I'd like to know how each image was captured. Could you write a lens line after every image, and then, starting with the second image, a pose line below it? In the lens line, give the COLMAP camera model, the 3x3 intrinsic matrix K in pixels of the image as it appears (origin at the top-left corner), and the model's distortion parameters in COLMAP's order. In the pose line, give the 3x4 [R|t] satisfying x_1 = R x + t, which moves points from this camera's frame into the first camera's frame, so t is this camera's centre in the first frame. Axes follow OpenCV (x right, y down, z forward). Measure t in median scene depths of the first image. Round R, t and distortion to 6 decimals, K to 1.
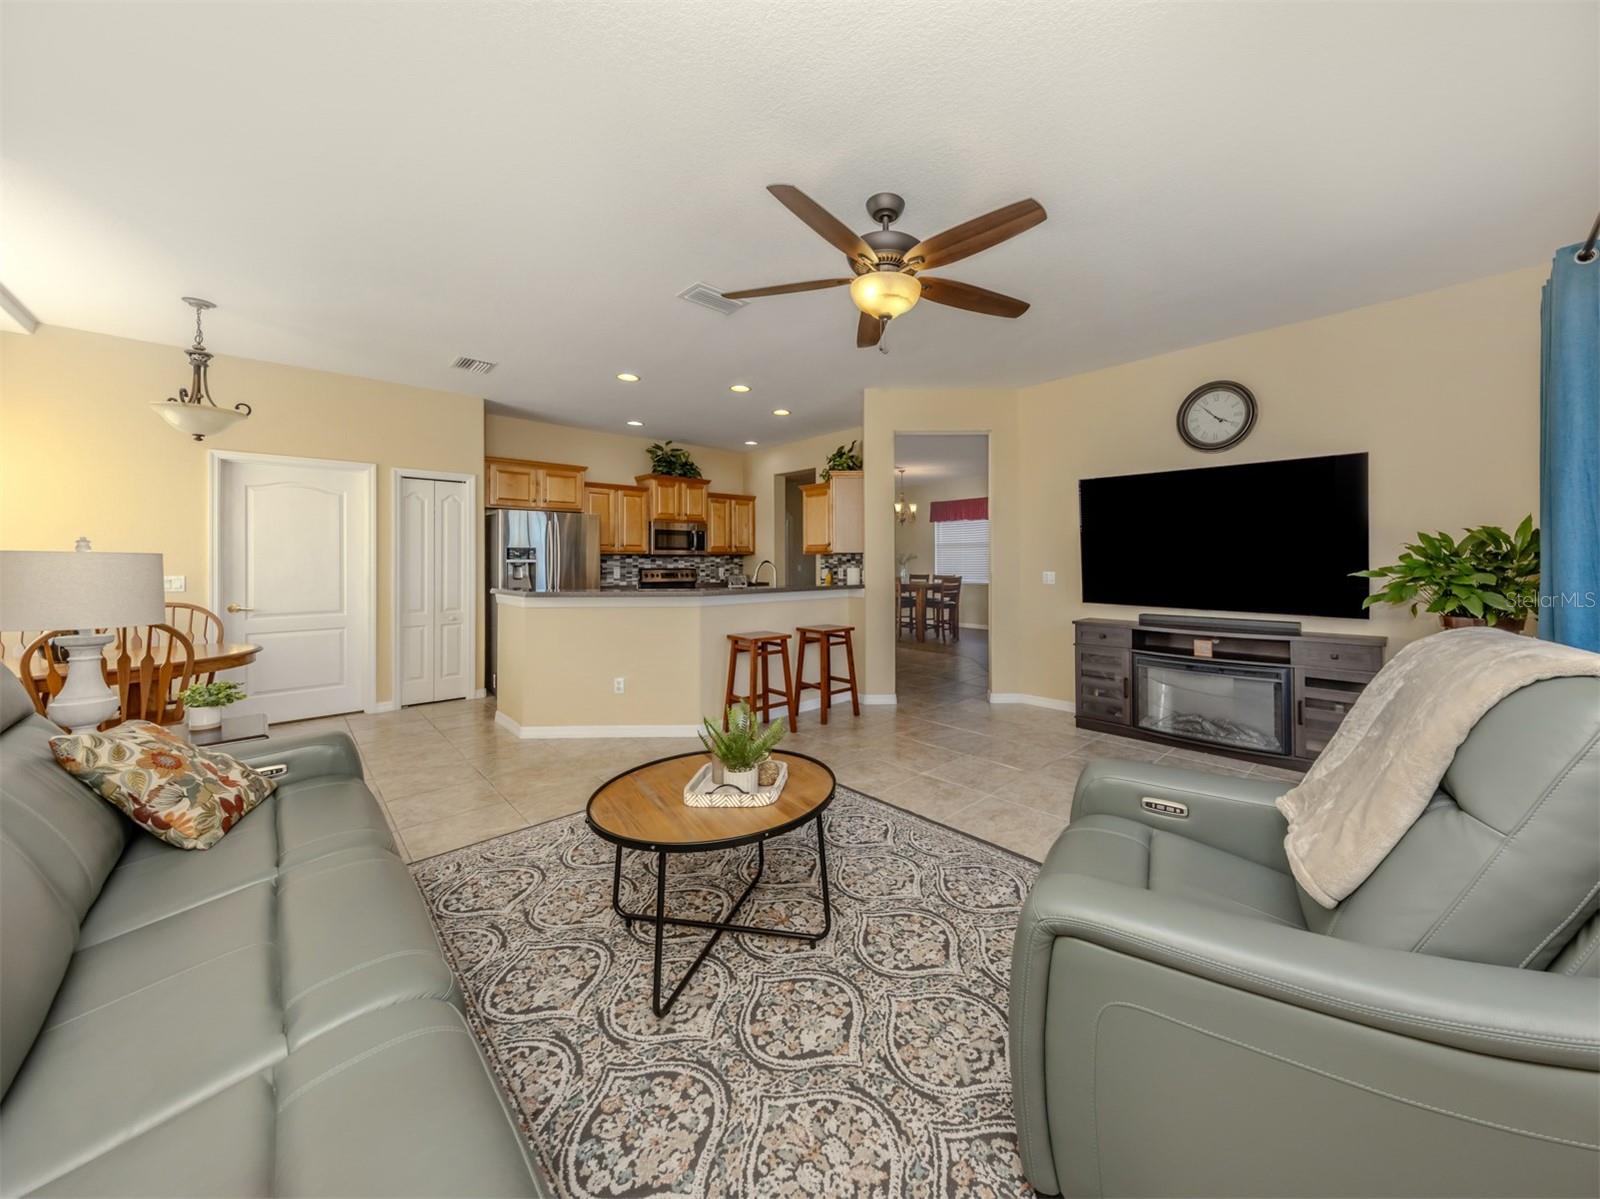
lens RADIAL K [[567.7, 0, 835.1], [0, 567.7, 557.3], [0, 0, 1]] dist [0.001100, 0.001180]
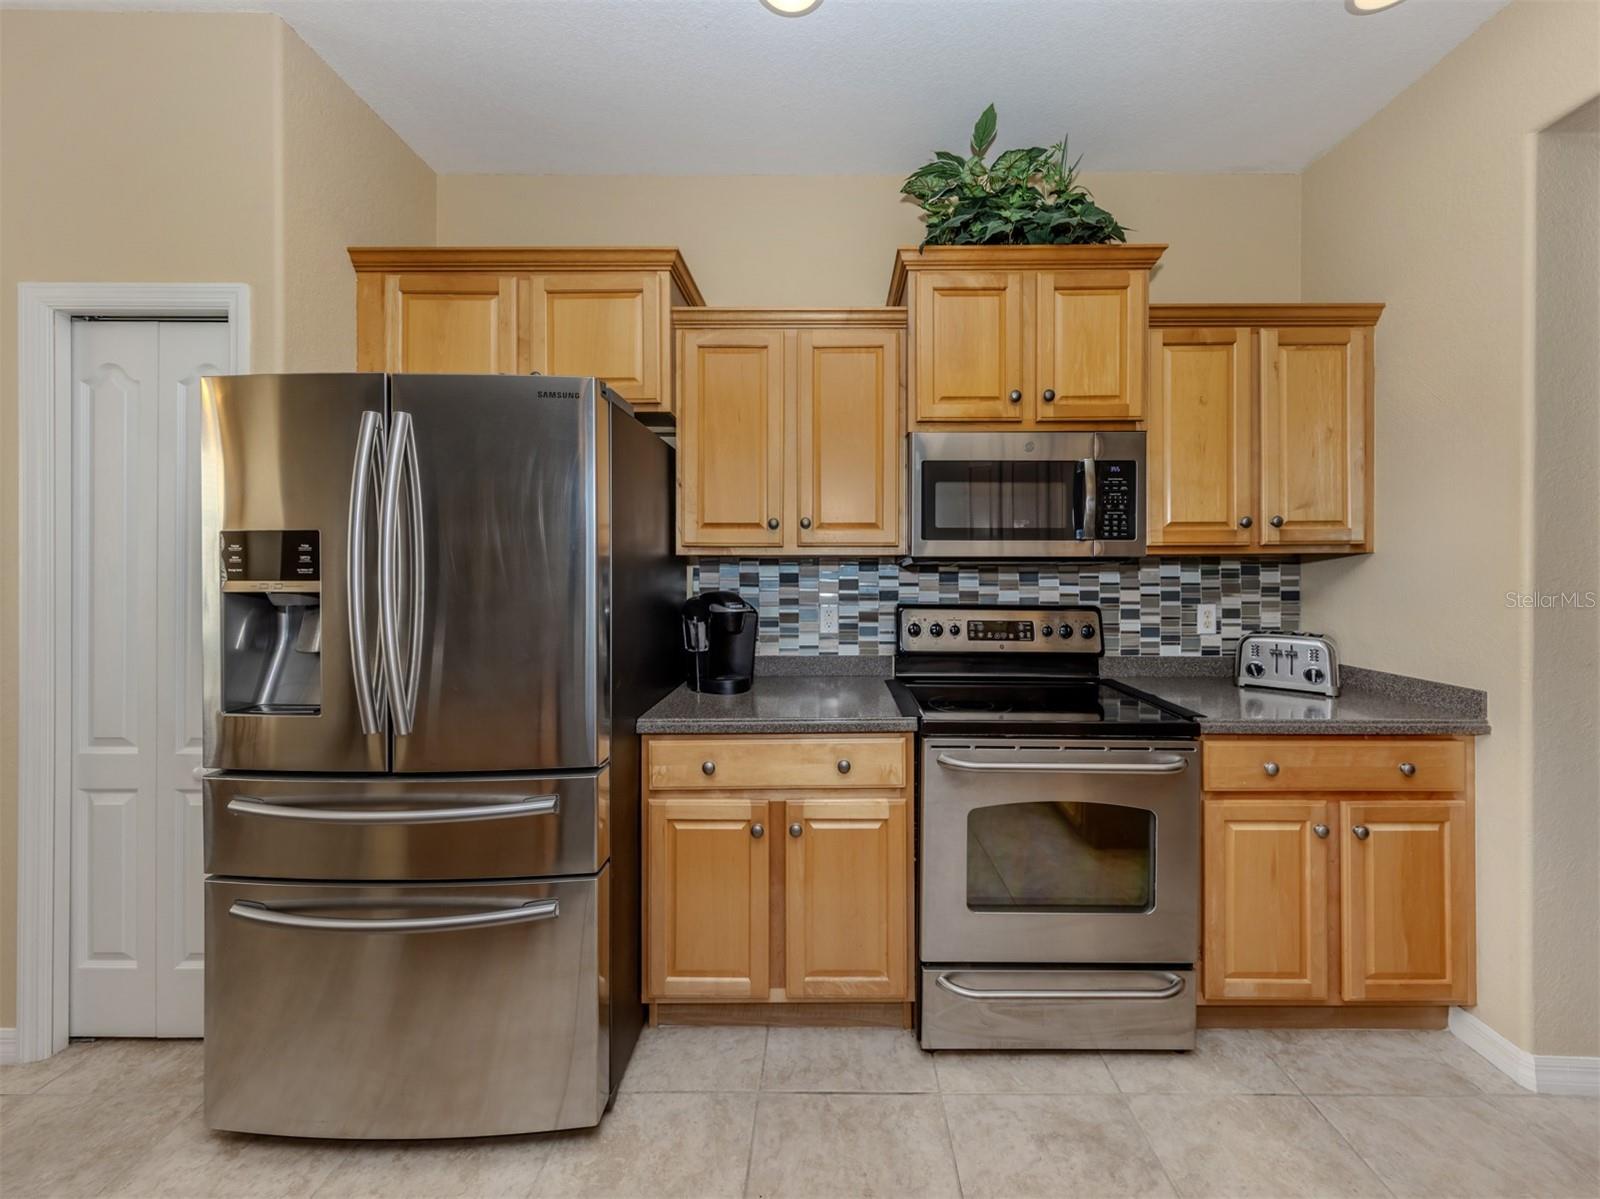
lens RADIAL K [[605.5, 0, 856.7], [0, 605.5, 559.1], [0, 0, 1]] dist [0.024842, 0.000218]
pose [[0.754482, -0.007594, -0.656277, -0.166144], [0.002724, 0.999961, -0.008440, -0.001573], [0.656315, 0.004580, 0.754473, 0.823316]]
